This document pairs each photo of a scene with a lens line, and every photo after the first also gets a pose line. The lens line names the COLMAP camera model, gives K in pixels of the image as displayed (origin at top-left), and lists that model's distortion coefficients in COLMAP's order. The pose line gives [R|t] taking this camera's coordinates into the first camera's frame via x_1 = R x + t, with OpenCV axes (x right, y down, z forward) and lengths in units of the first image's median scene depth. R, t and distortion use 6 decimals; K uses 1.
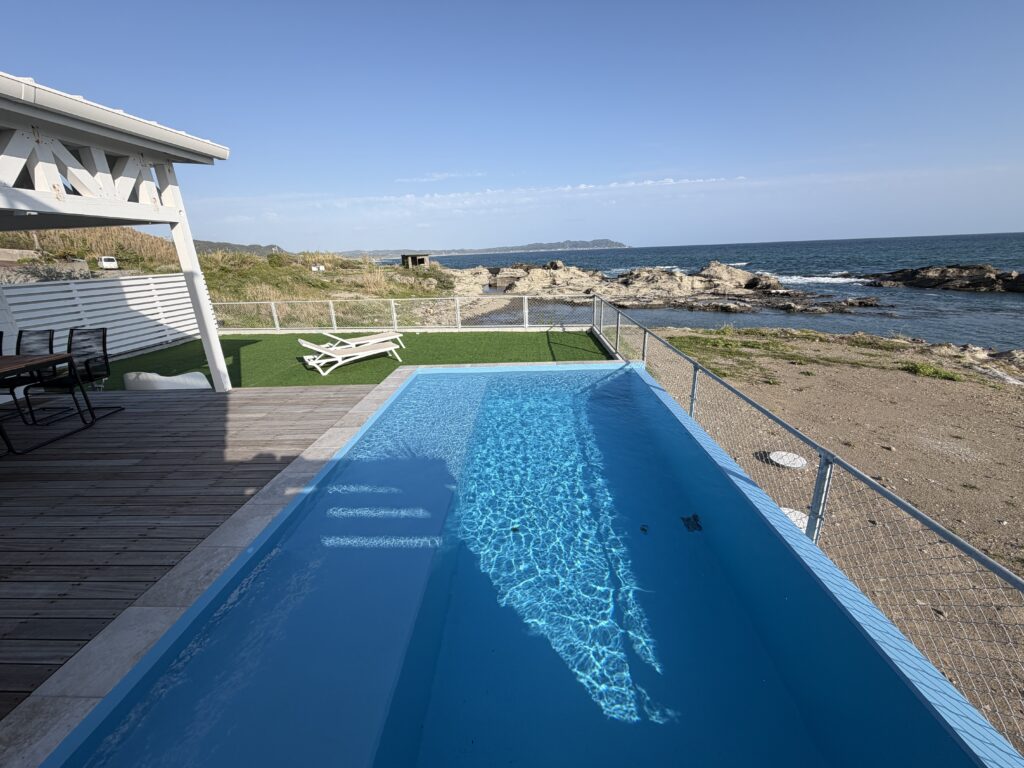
lens RADIAL K [[401.9, 0, 512.0], [0, 401.9, 384.0], [0, 0, 1]] dist [0.002179, 0.000505]
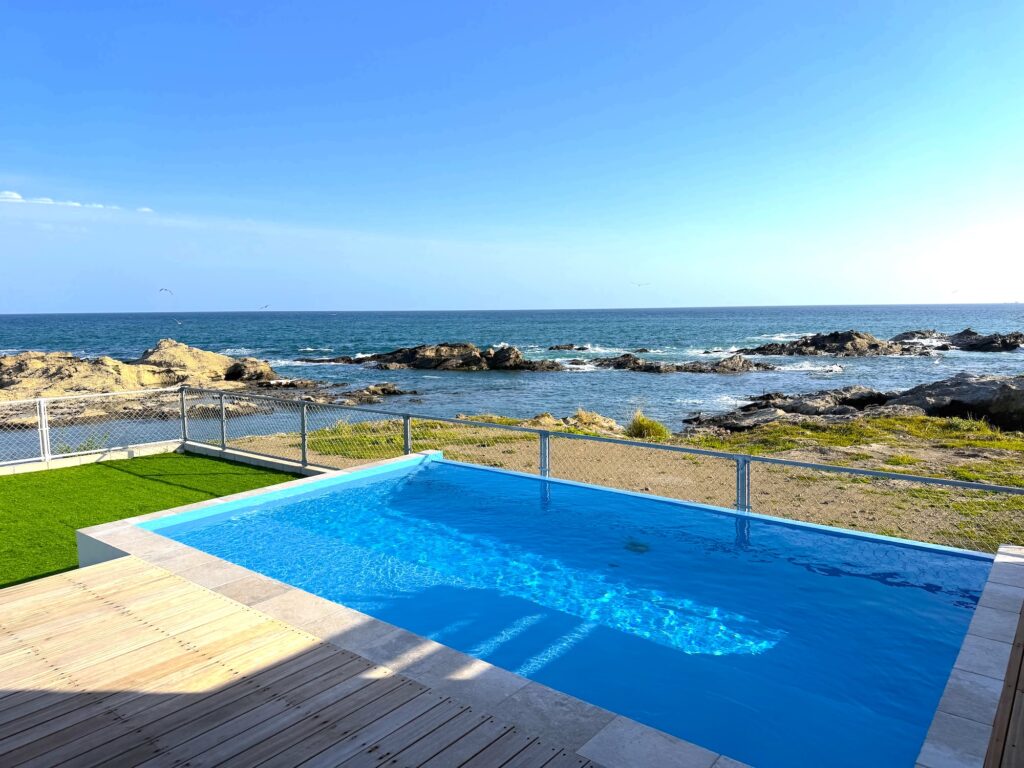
lens RADIAL K [[725.1, 0, 512.0], [0, 725.1, 384.0], [0, 0, 1]] dist [-0.000608, -0.002330]
pose [[0.570277, -0.051020, 0.819866, -0.123555], [0.242836, 0.963933, -0.108924, 0.001351], [-0.784739, 0.261210, 0.562098, 0.008783]]
